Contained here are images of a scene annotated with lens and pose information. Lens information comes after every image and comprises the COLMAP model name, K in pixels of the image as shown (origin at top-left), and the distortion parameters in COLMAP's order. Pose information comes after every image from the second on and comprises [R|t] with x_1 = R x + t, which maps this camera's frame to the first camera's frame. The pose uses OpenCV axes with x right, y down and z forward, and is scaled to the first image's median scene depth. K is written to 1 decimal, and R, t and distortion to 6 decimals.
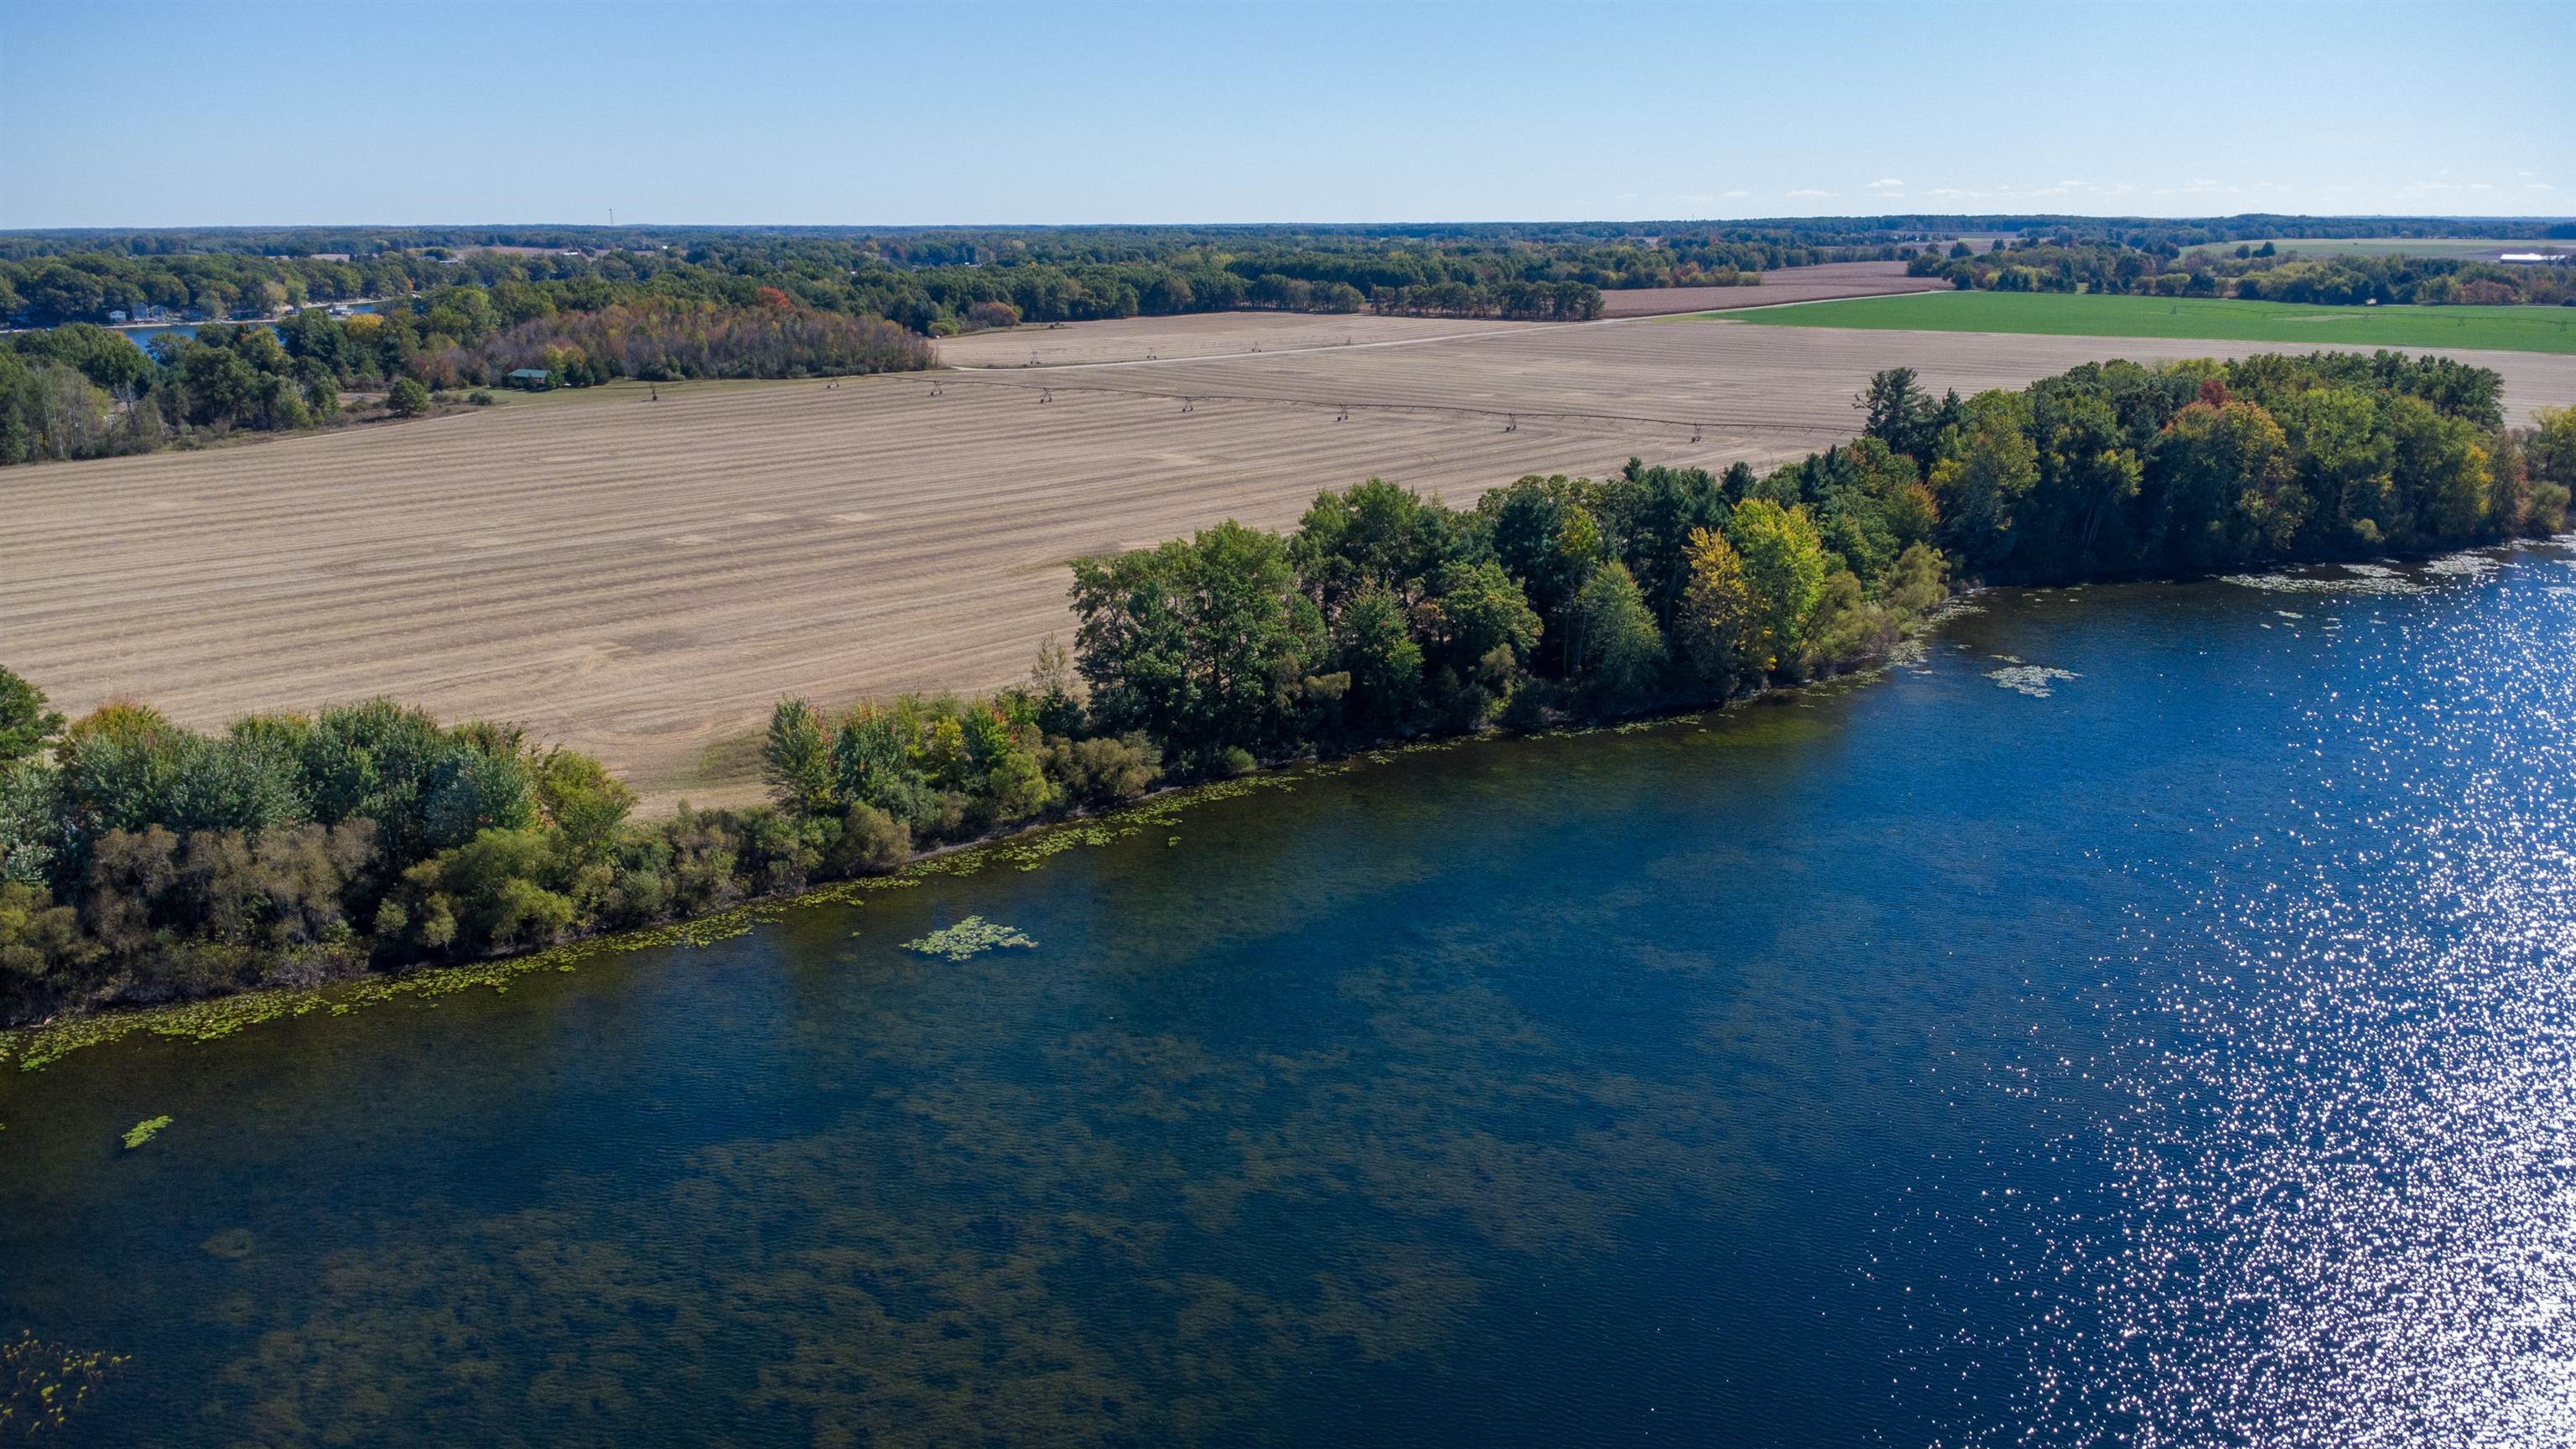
lens RADIAL K [[1860.7, 0, 1283.8], [0, 1860.7, 728.5], [0, 0, 1]] dist [0.038386, -0.049886]
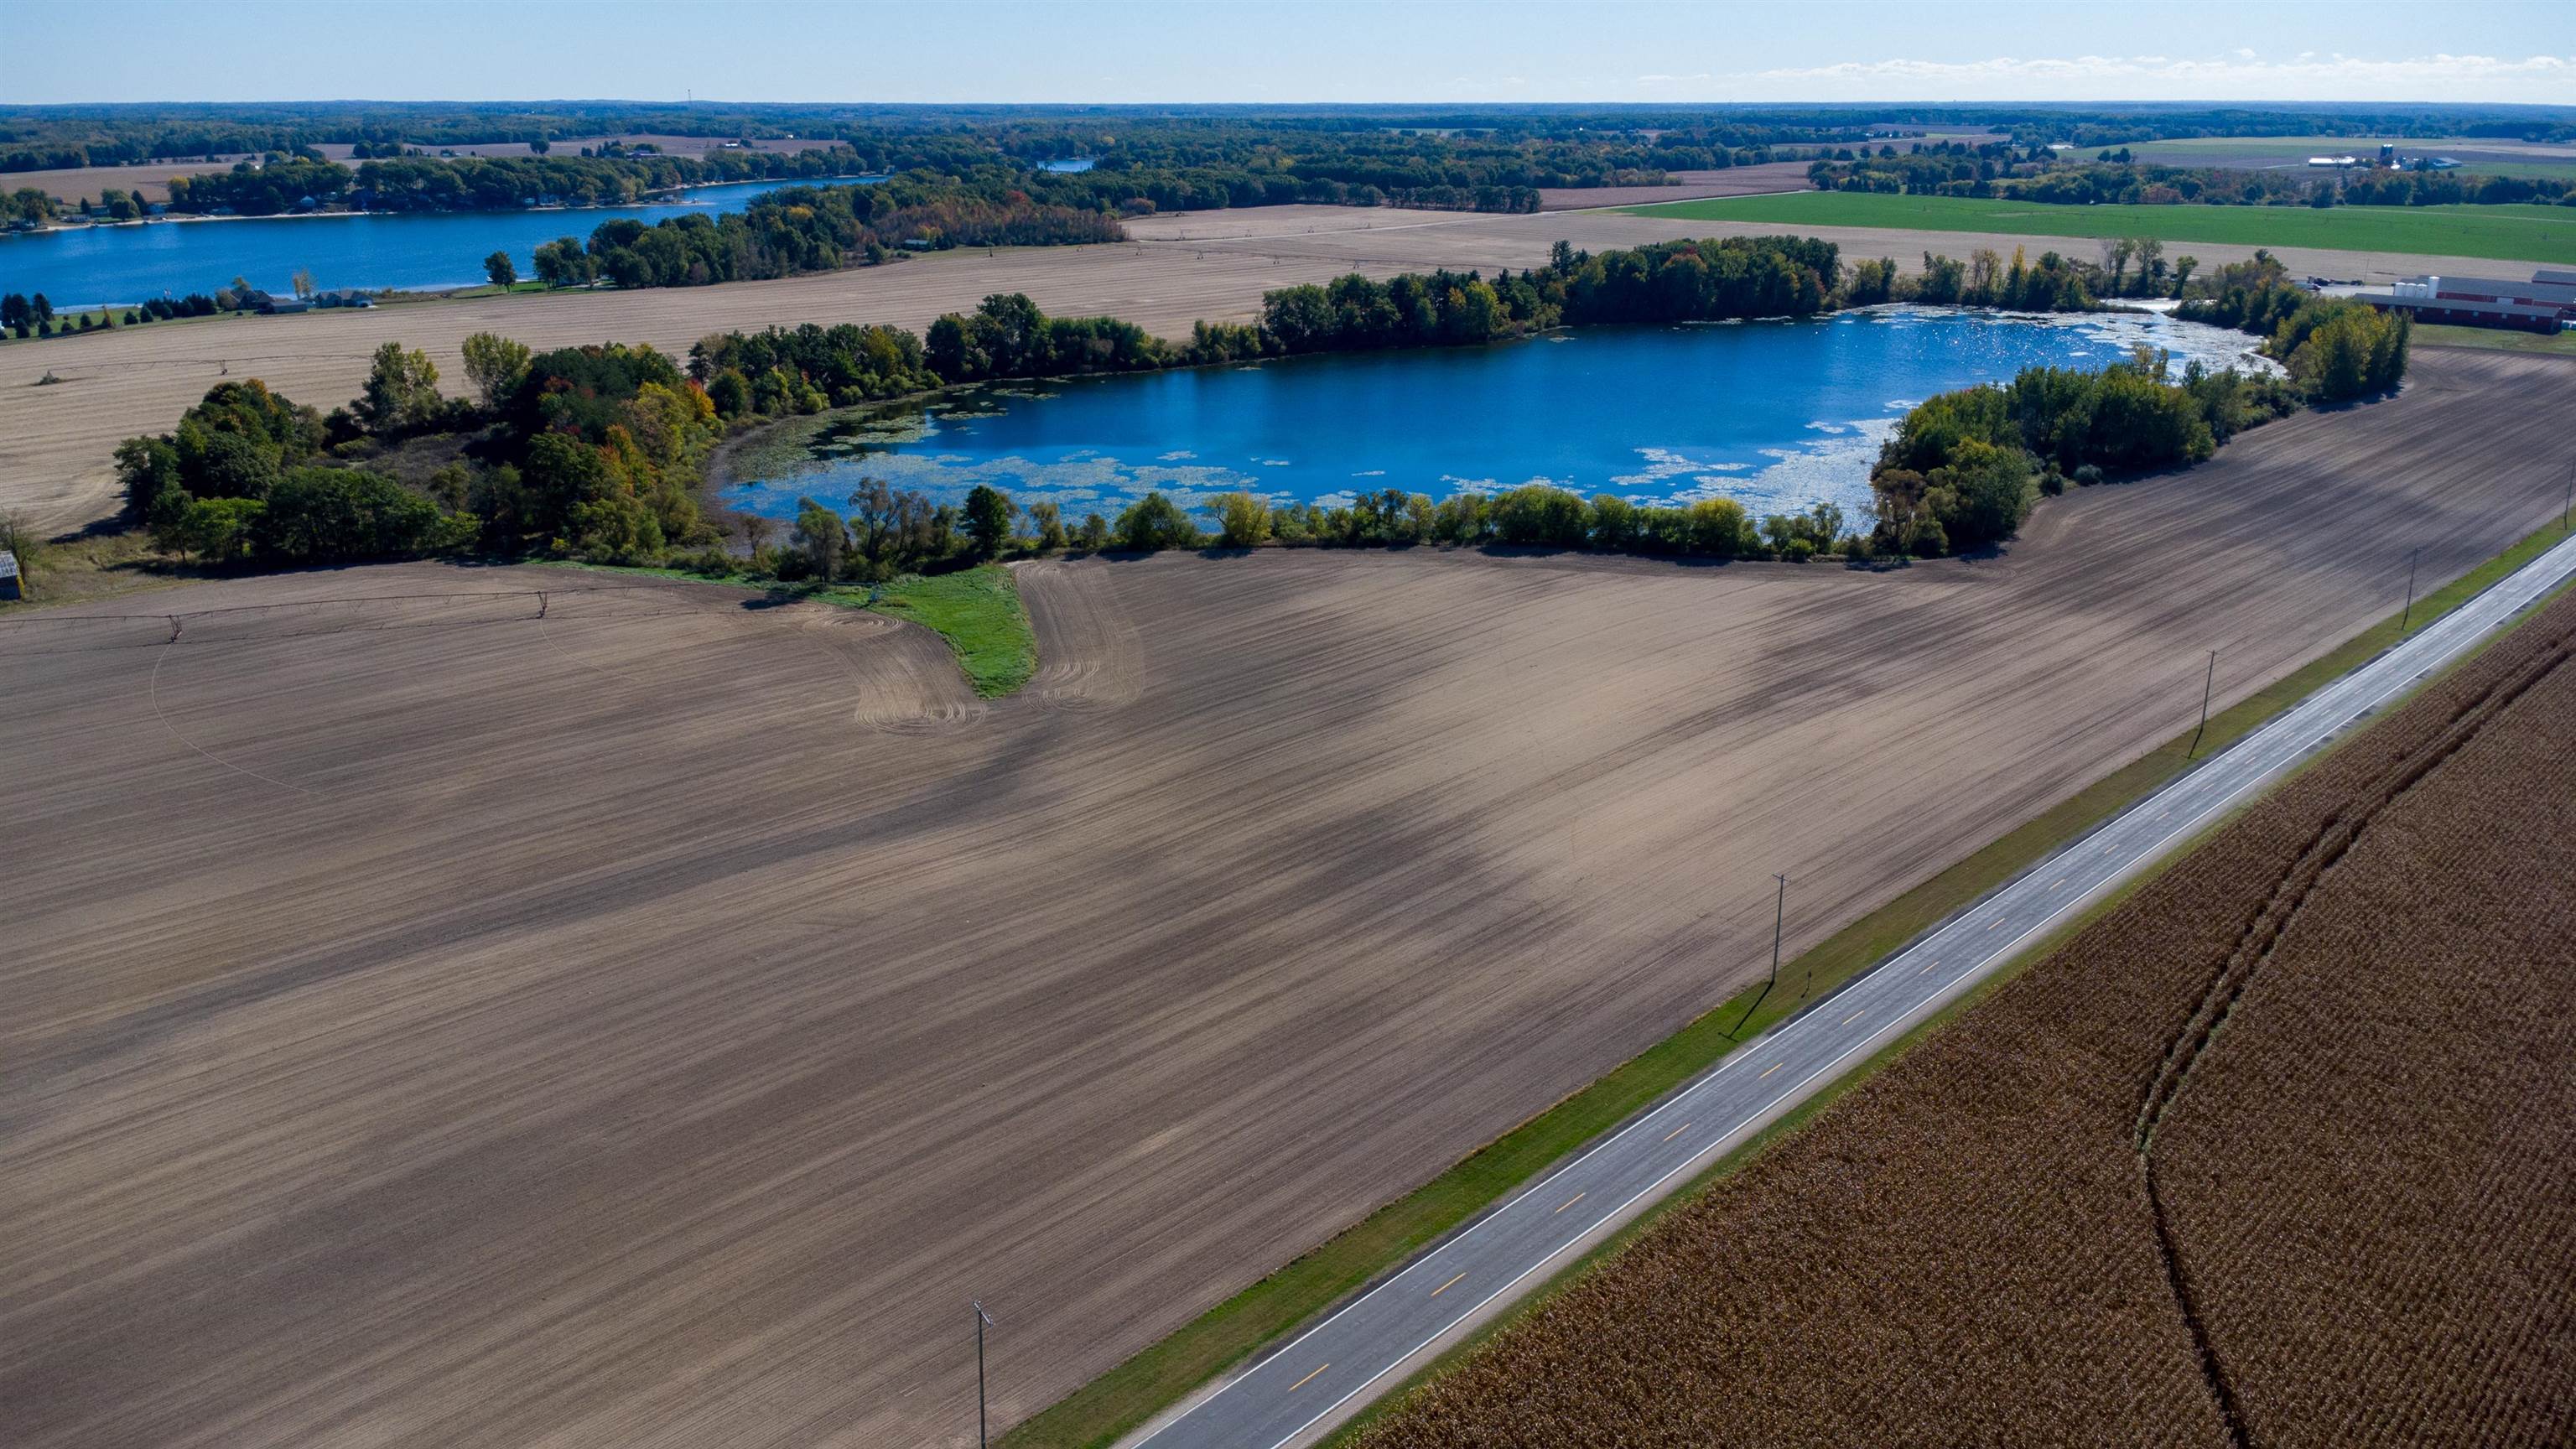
lens RADIAL K [[1860.7, 0, 1281.8], [0, 1860.7, 708.2], [0, 0, 1]] dist [0.038386, -0.049886]
pose [[0.999638, 0.013107, -0.023500, 0.005484], [-0.011910, 0.998661, 0.050337, 0.211004], [0.024128, -0.050039, 0.998456, -1.040357]]
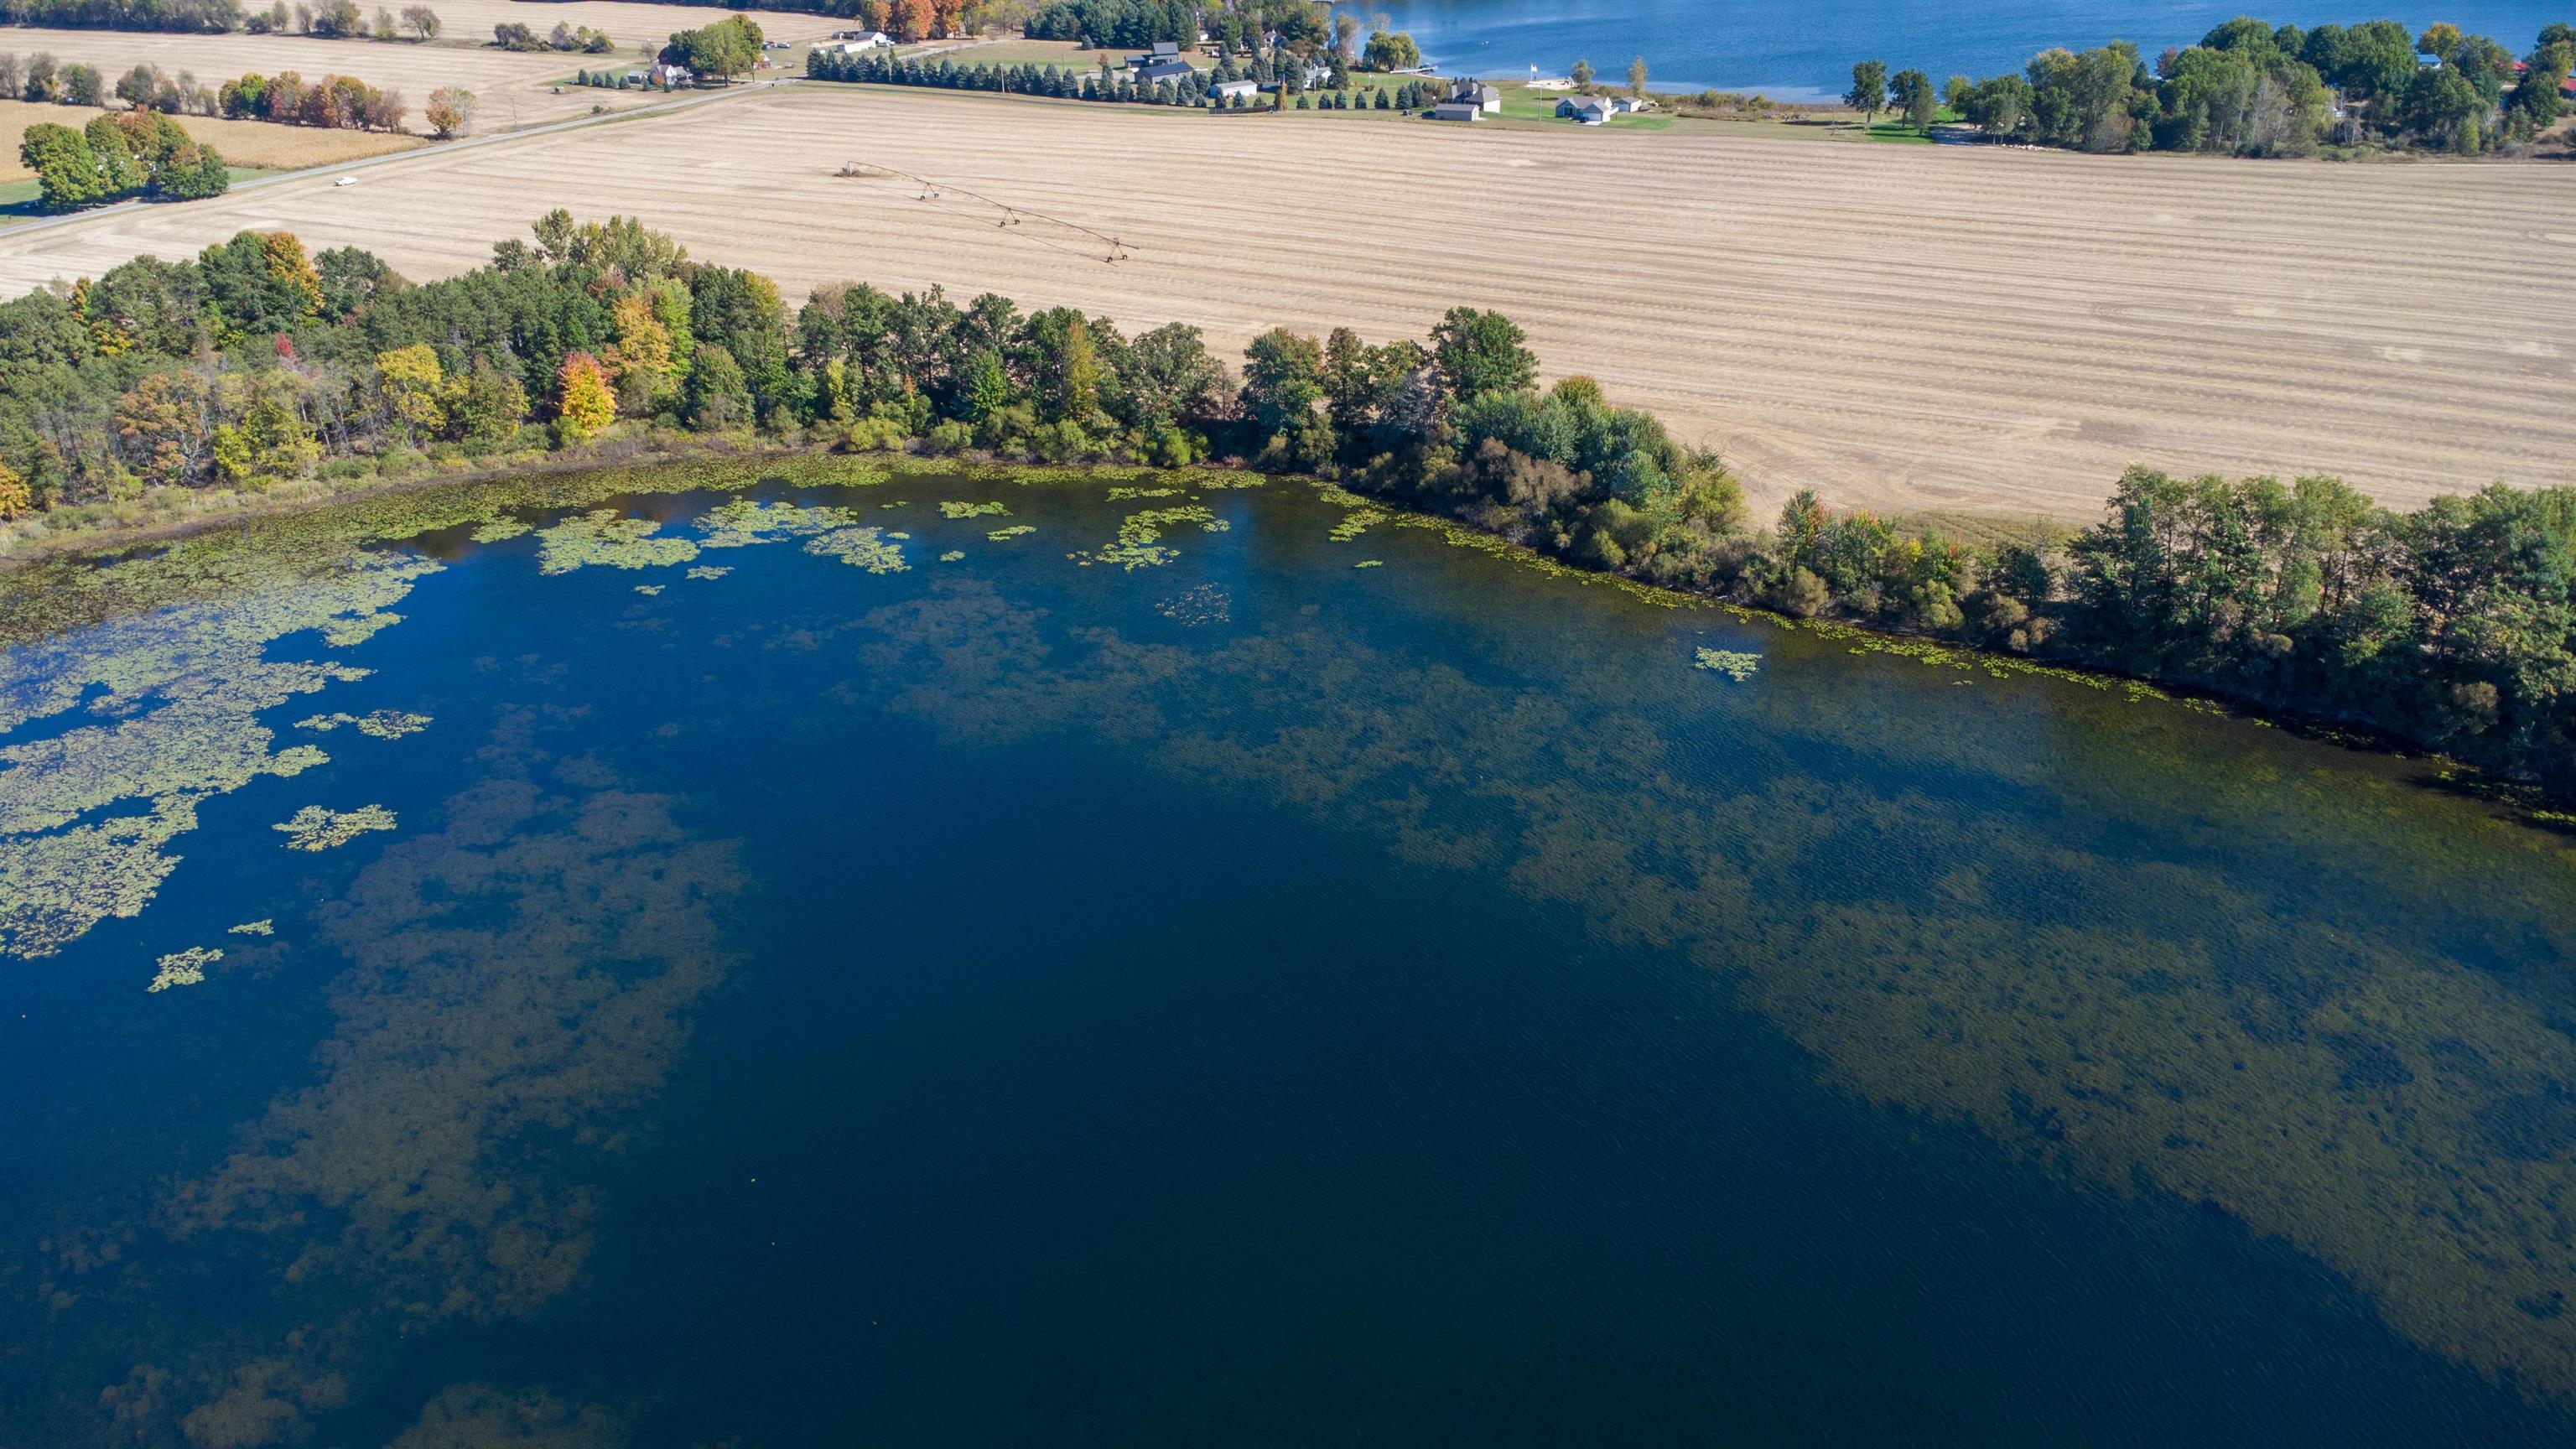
lens RADIAL K [[1860.7, 0, 1283.1], [0, 1860.7, 713.1], [0, 0, 1]] dist [0.038386, -0.049886]
pose [[0.291764, 0.421462, -0.858629, 0.340882], [-0.237484, 0.901497, 0.361807, -0.103161], [0.926539, 0.098349, 0.363115, 0.024929]]
